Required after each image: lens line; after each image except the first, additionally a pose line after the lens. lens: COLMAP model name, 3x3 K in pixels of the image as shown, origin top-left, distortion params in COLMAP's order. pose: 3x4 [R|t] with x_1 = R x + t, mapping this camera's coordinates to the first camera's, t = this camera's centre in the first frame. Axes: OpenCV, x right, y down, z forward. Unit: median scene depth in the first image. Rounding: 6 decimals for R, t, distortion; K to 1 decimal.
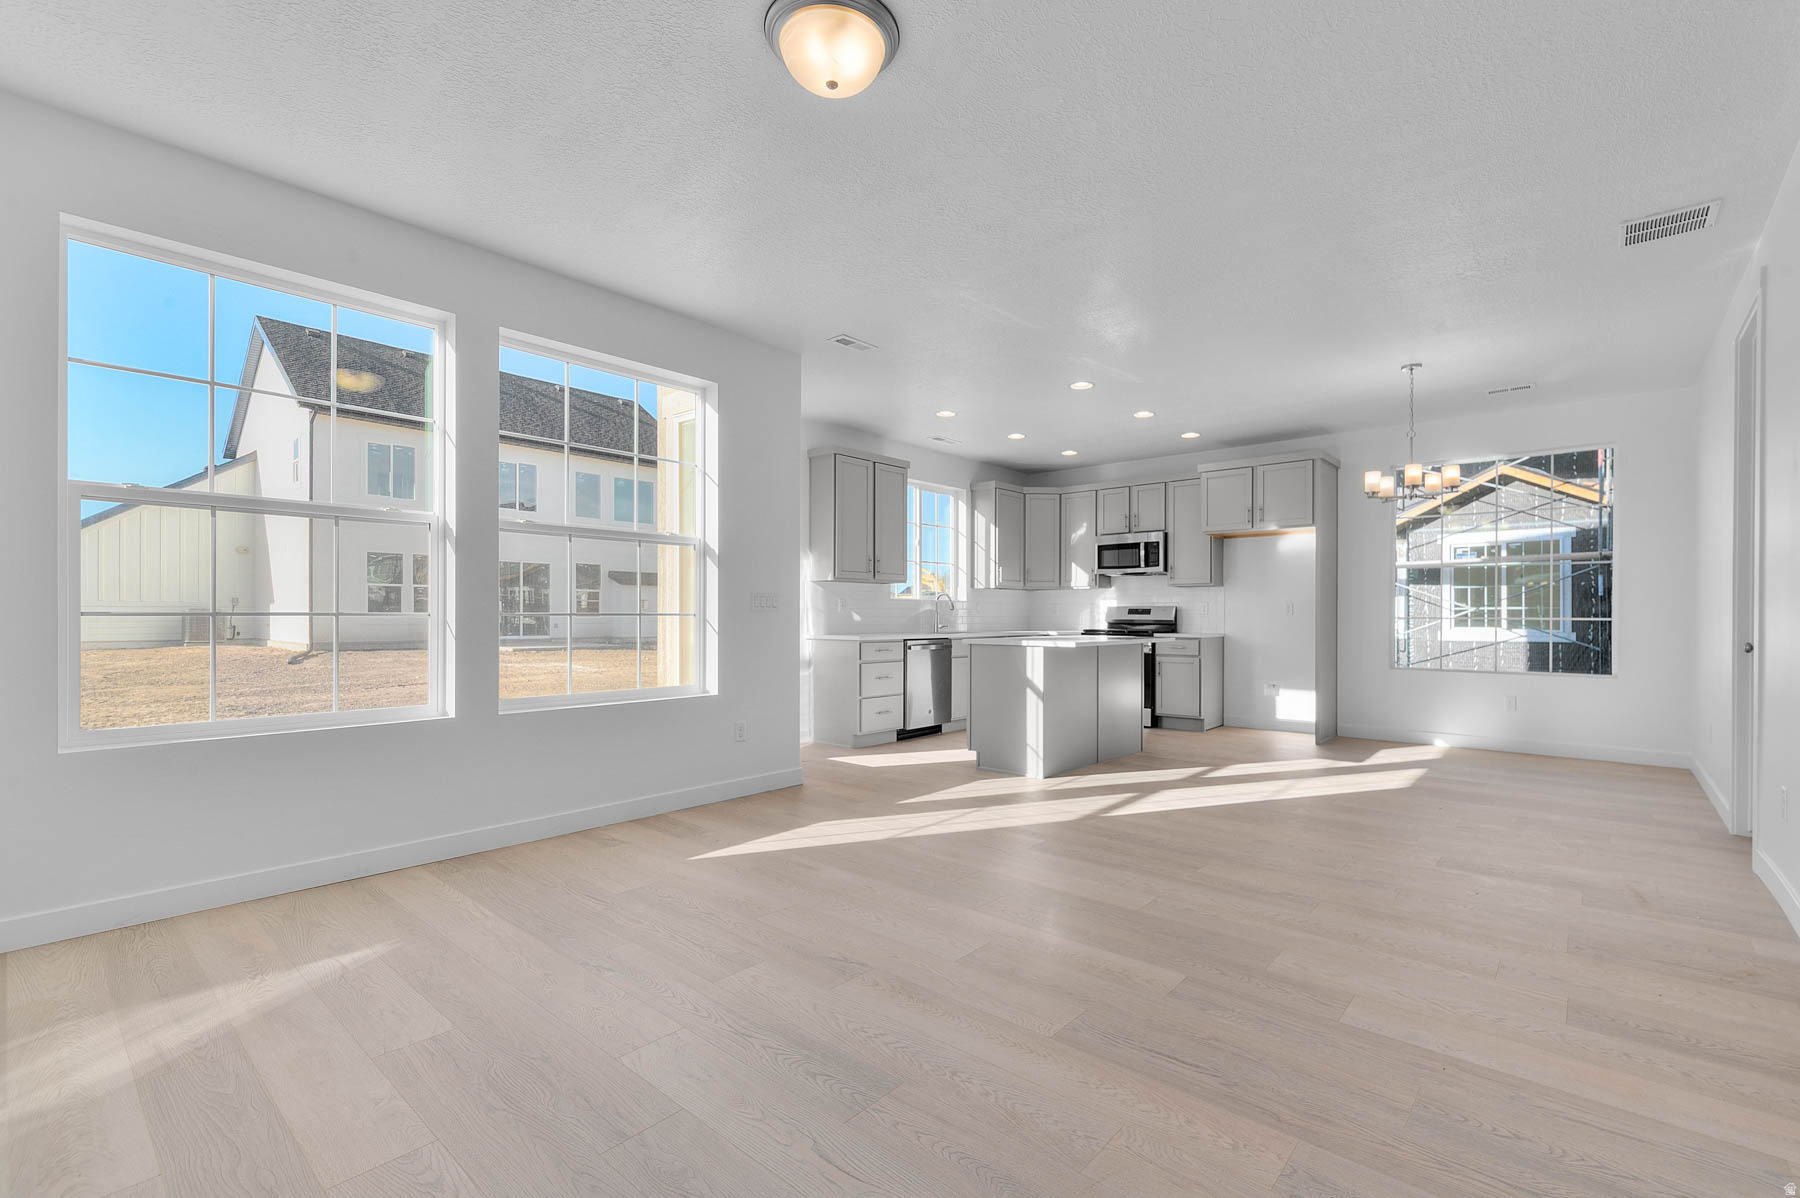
lens RADIAL K [[804.8, 0, 900.3], [0, 804.8, 611.0], [0, 0, 1]] dist [0.000711, -0.000017]
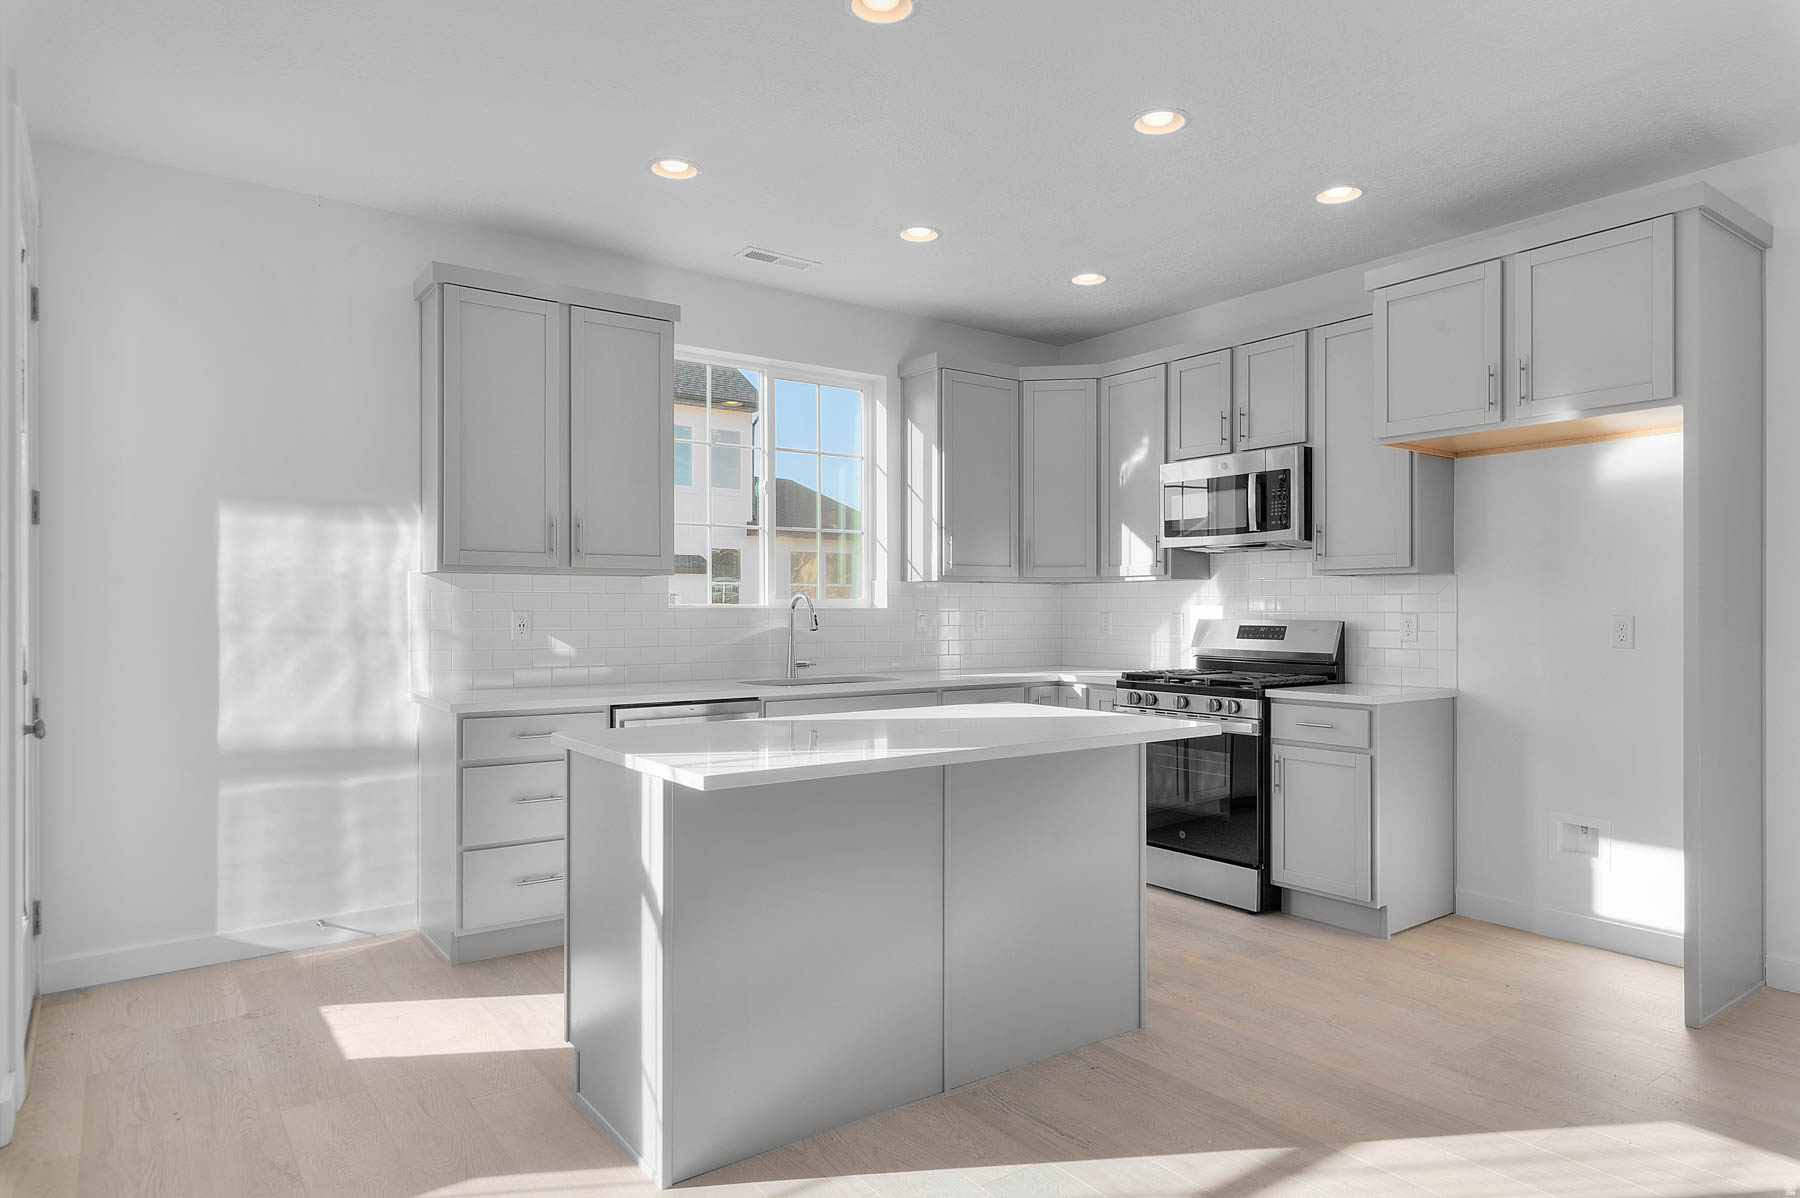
lens RADIAL K [[1075.9, 0, 900.0], [0, 1075.9, 599.0], [0, 0, 1]] dist [-0.004378, -0.000906]
pose [[0.975673, -0.002441, -0.219218, 0.243196], [0.001420, 0.999987, -0.004815, -0.015775], [0.219227, 0.004386, 0.975664, 0.400293]]
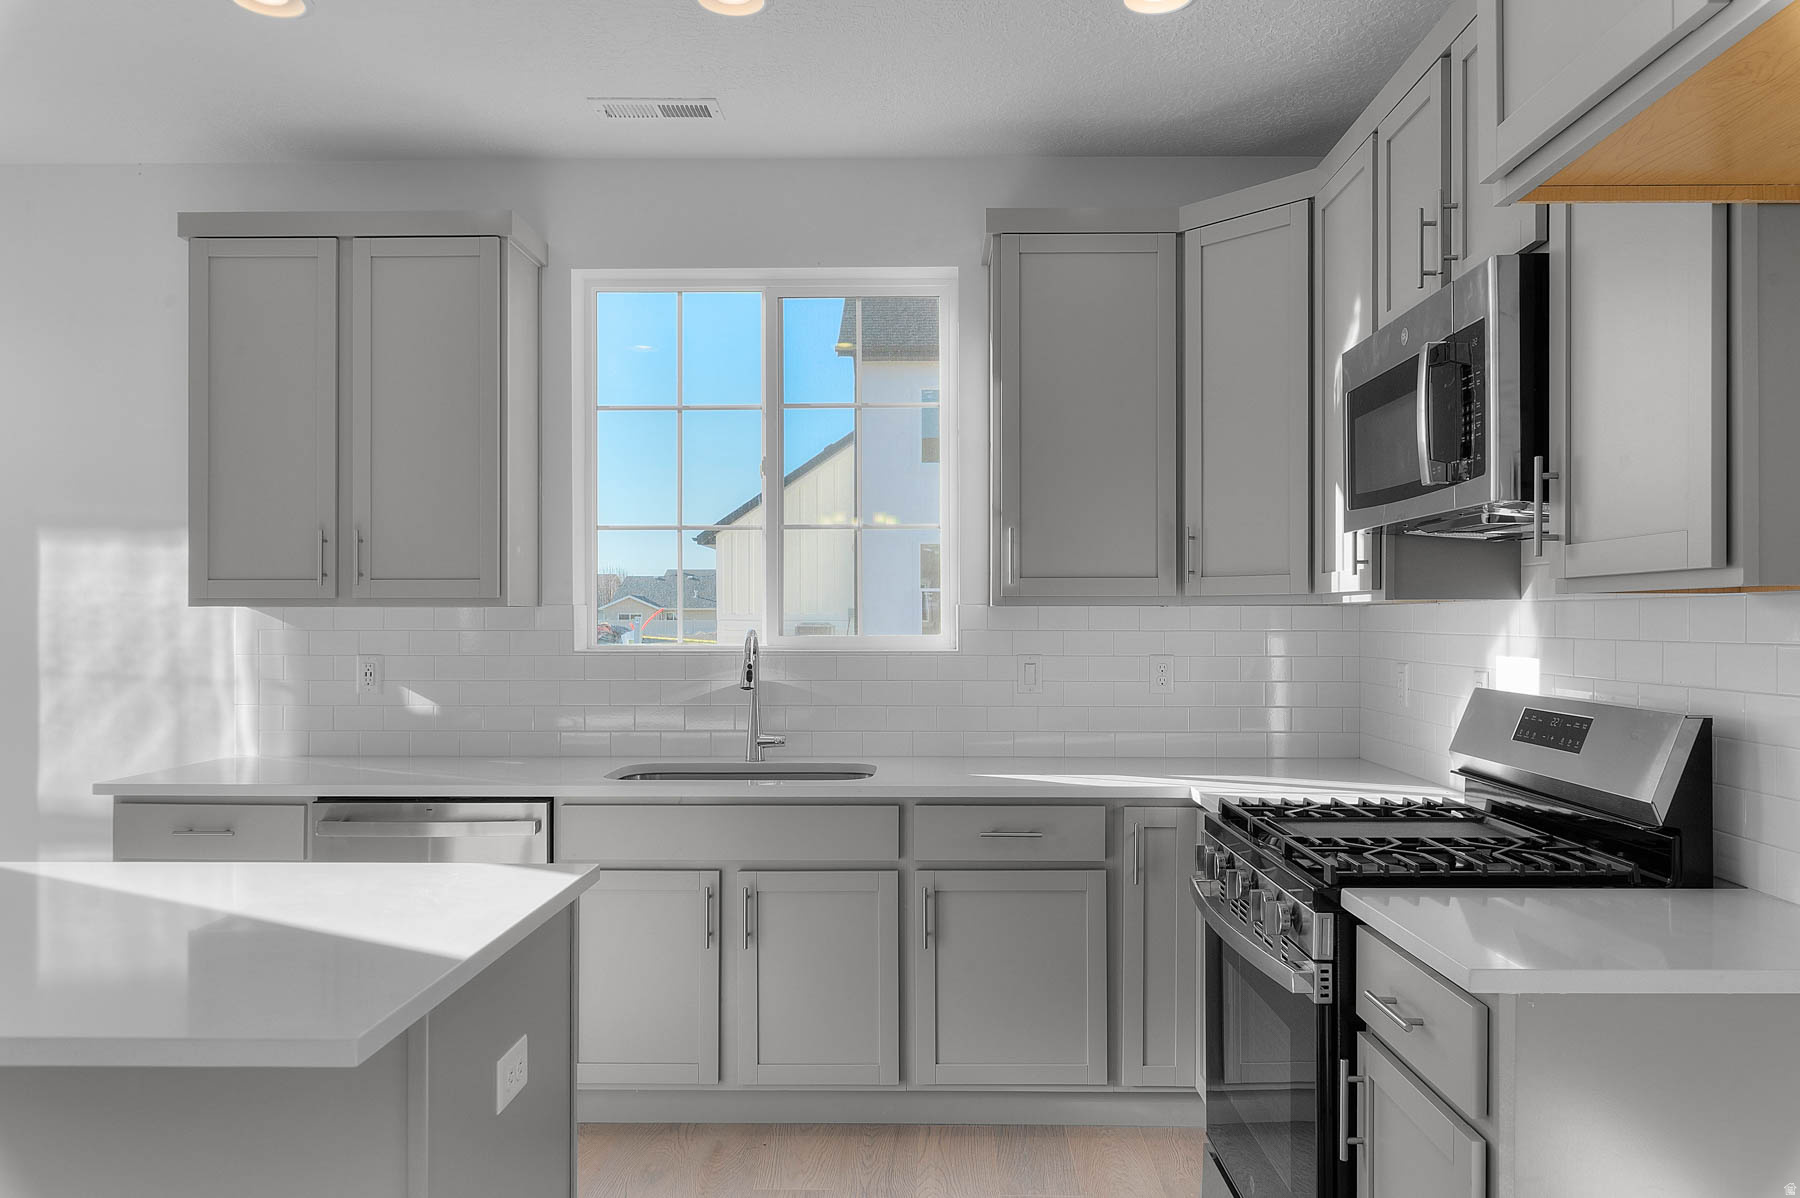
lens RADIAL K [[1232.2, 0, 900.0], [0, 1232.2, 599.0], [0, 0, 1]] dist [-0.031623, 0.000636]
pose [[0.653012, -0.013089, -0.757234, 0.424961], [0.003834, 0.999895, -0.013977, -0.026412], [0.757338, 0.006224, 0.652994, 0.738846]]
